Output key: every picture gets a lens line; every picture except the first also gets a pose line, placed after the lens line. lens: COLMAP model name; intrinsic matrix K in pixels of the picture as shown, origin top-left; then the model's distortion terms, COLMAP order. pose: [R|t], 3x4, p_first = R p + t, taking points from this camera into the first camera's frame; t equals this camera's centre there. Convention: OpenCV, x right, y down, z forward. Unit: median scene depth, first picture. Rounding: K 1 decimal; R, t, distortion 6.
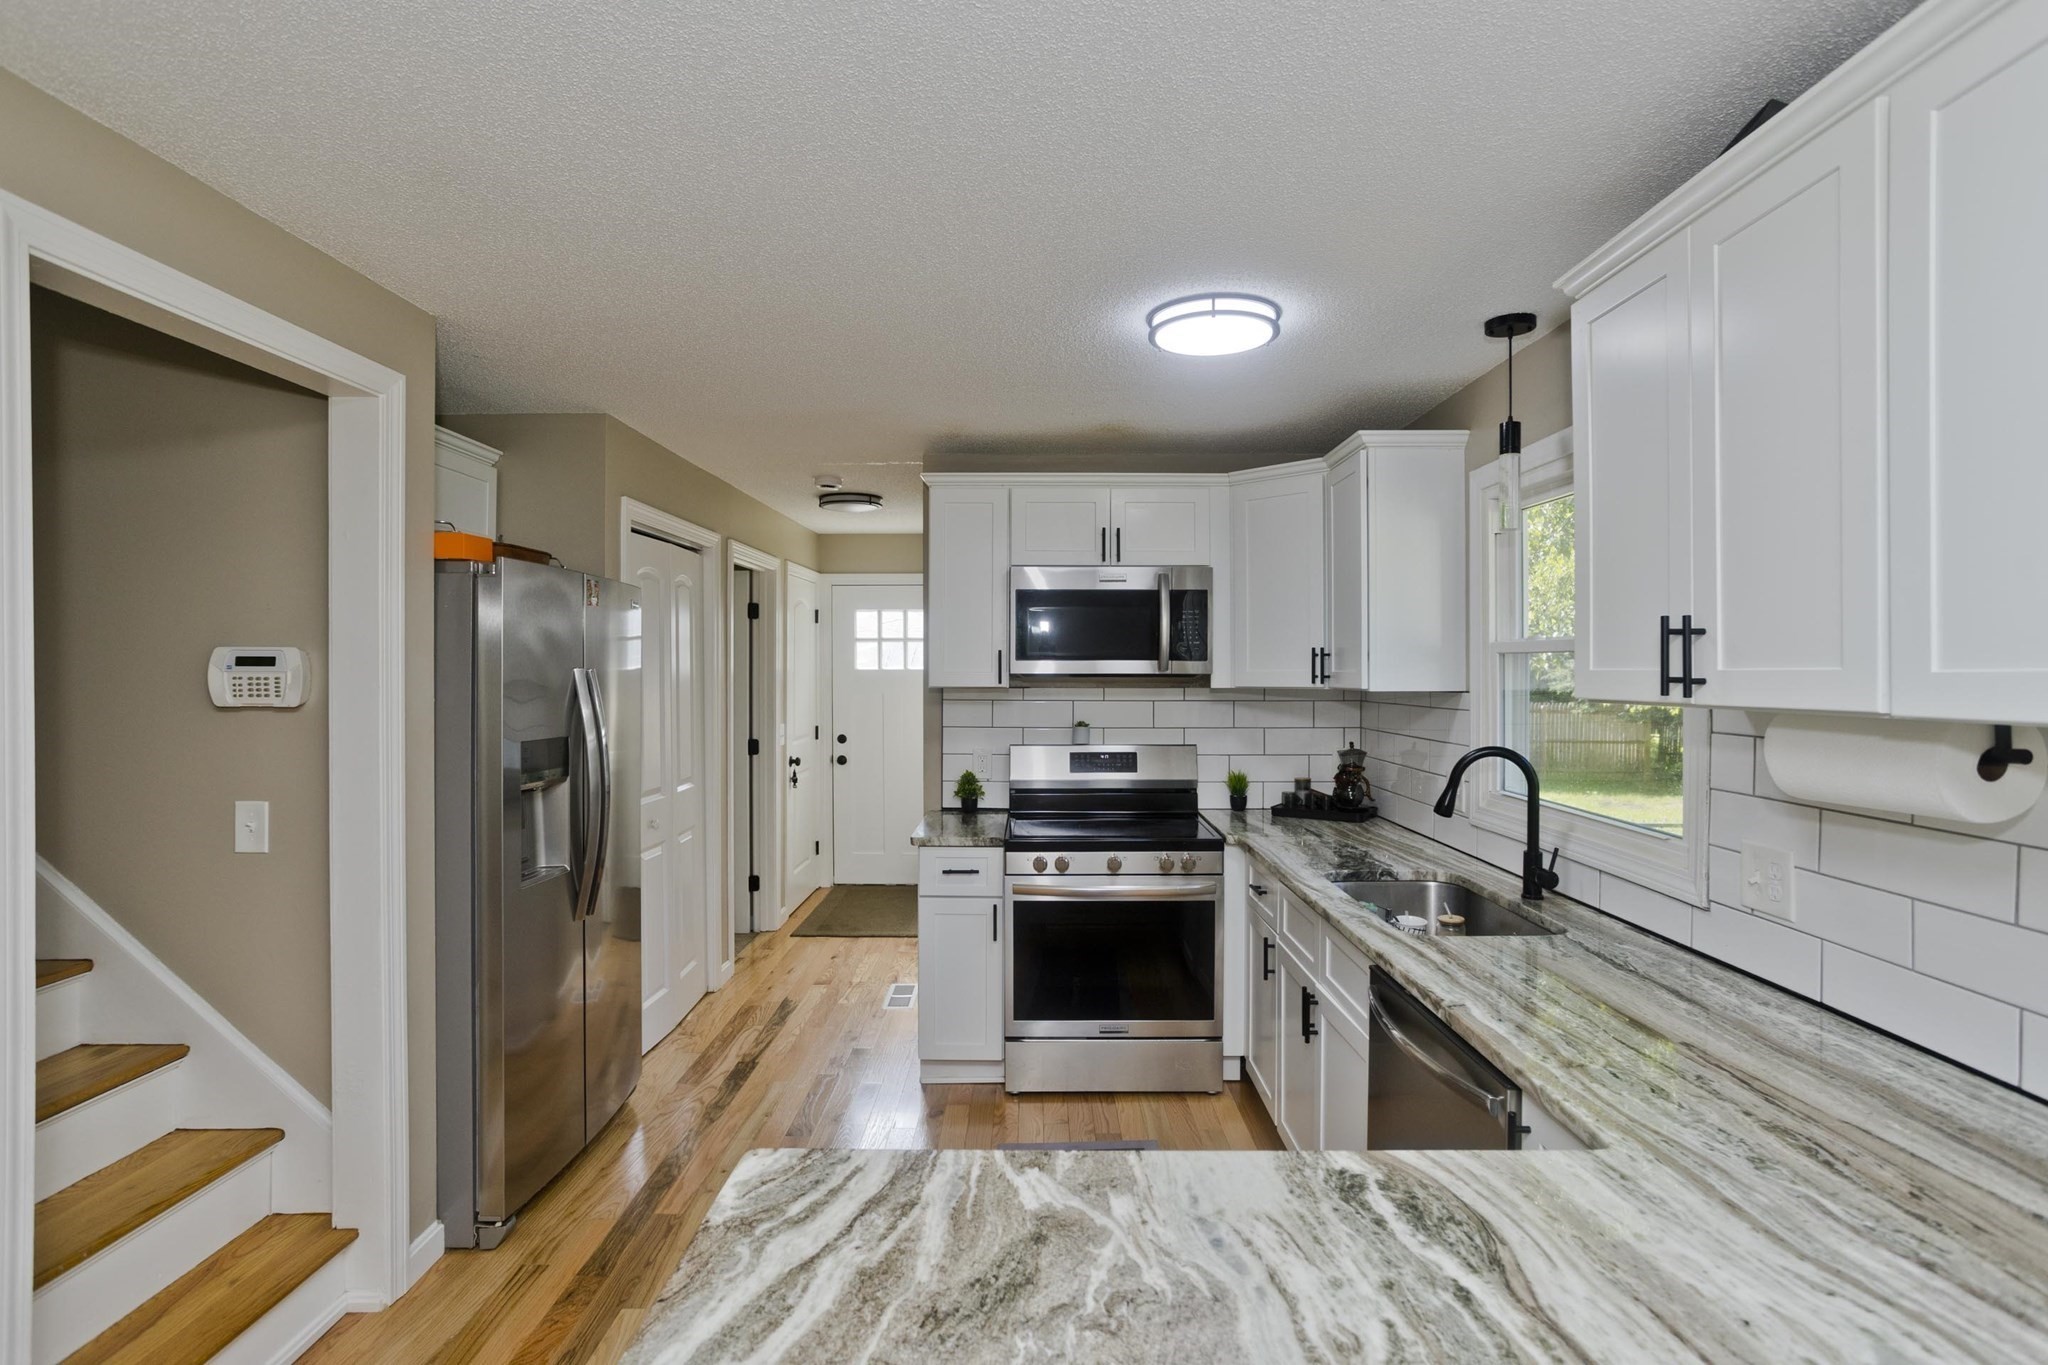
lens RADIAL K [[1001.6, 0, 1015.4], [0, 1001.6, 679.3], [0, 0, 1]] dist [-0.024535, 0.011923]
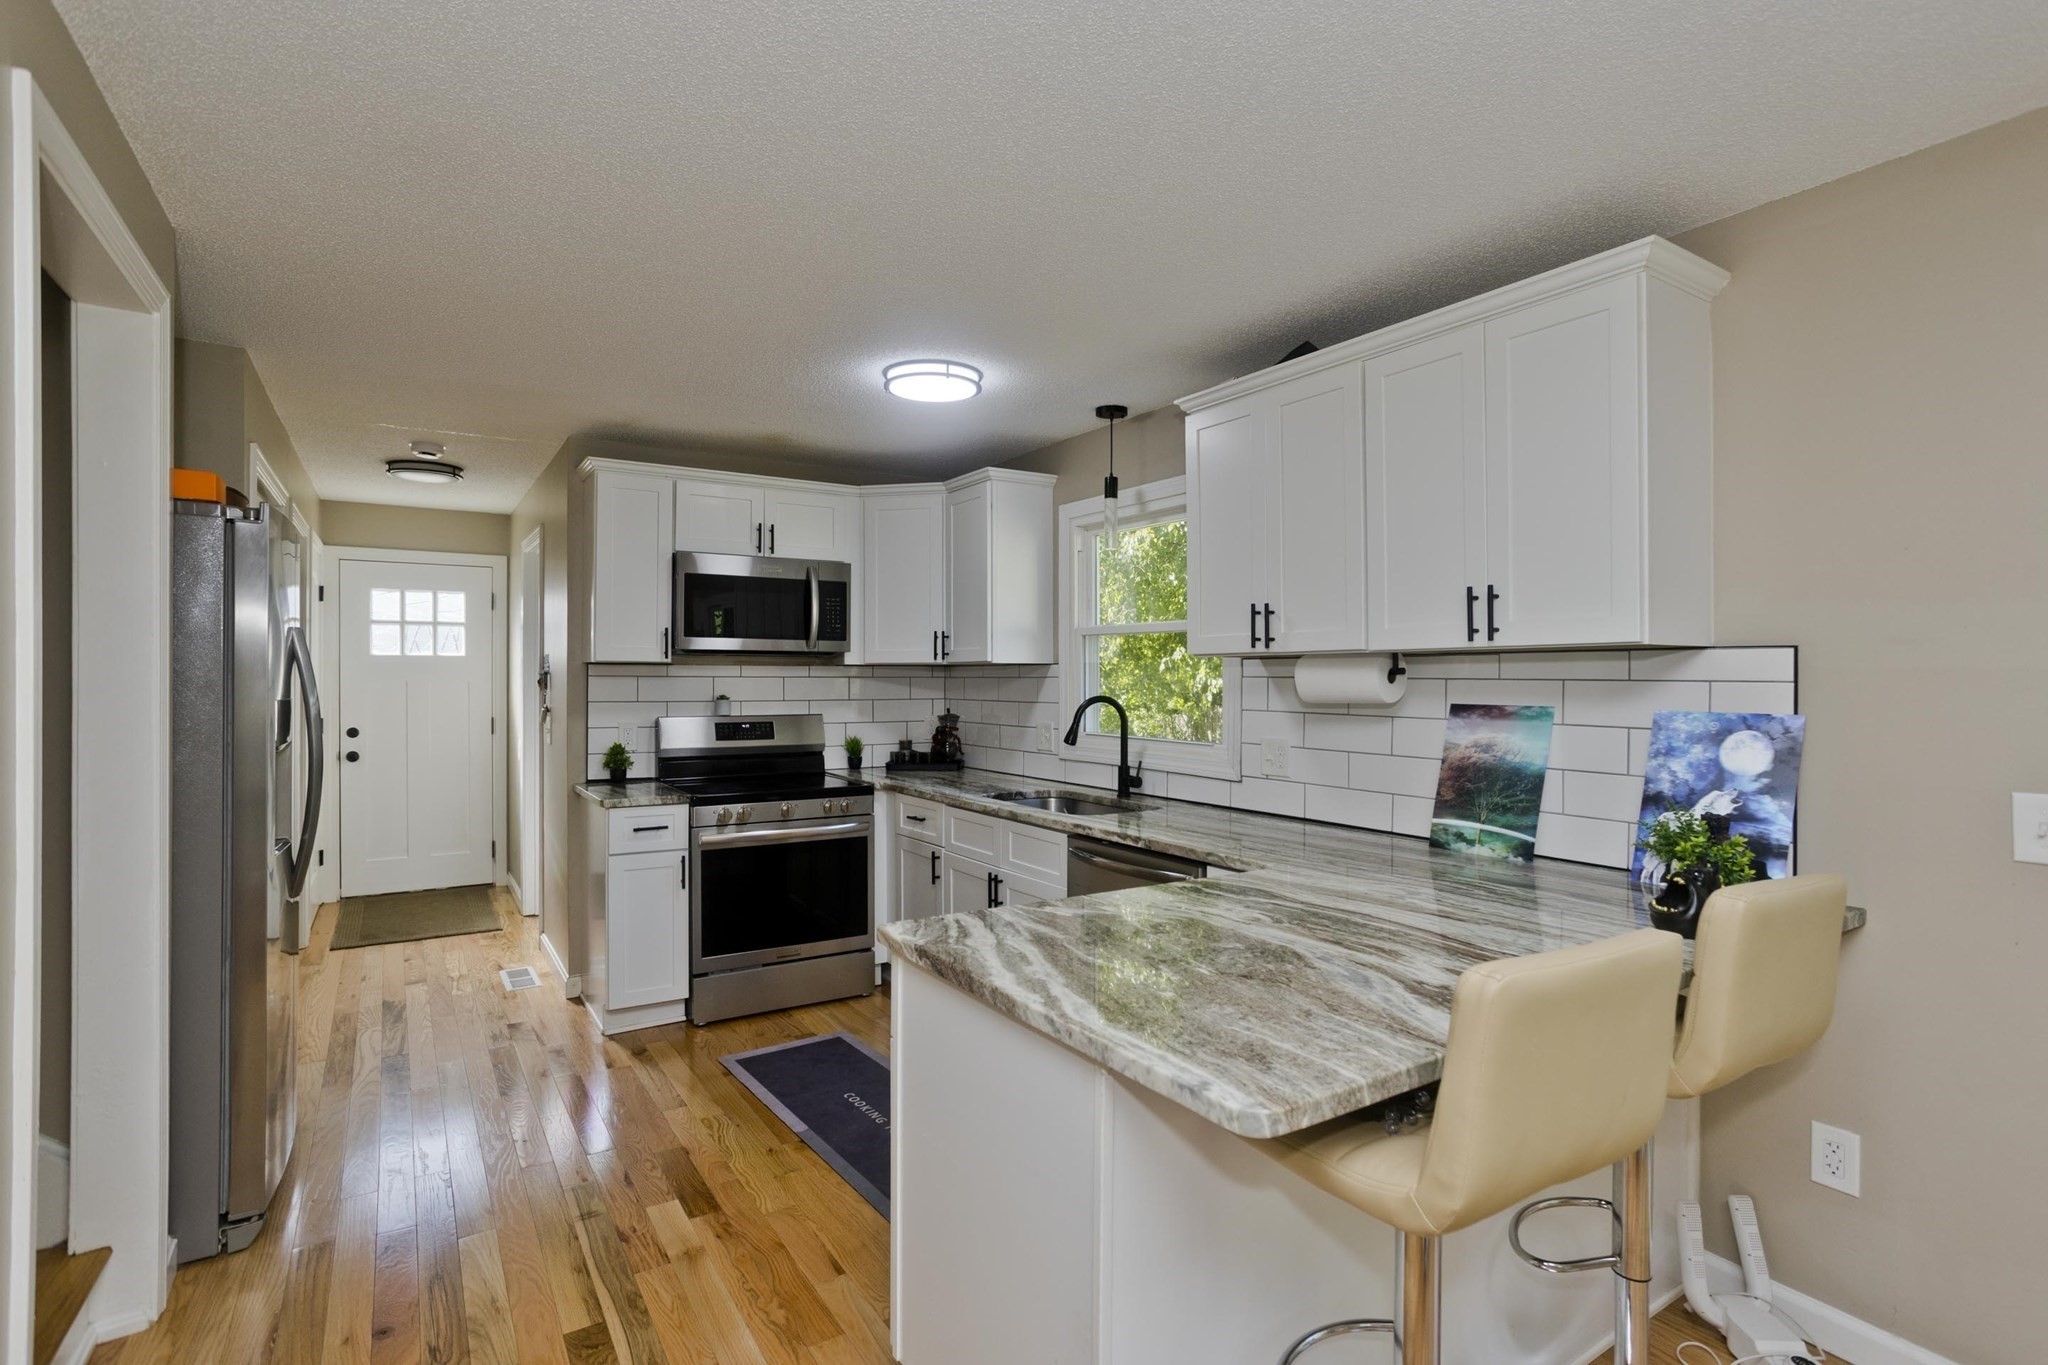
lens RADIAL K [[1001.6, 0, 1029.9], [0, 1001.6, 676.2], [0, 0, 1]] dist [-0.024535, 0.011923]
pose [[0.839673, 0.000448, 0.543092, -0.275703], [0.003532, 0.999974, -0.006286, 0.032011], [-0.543081, 0.007196, 0.839650, -0.124512]]
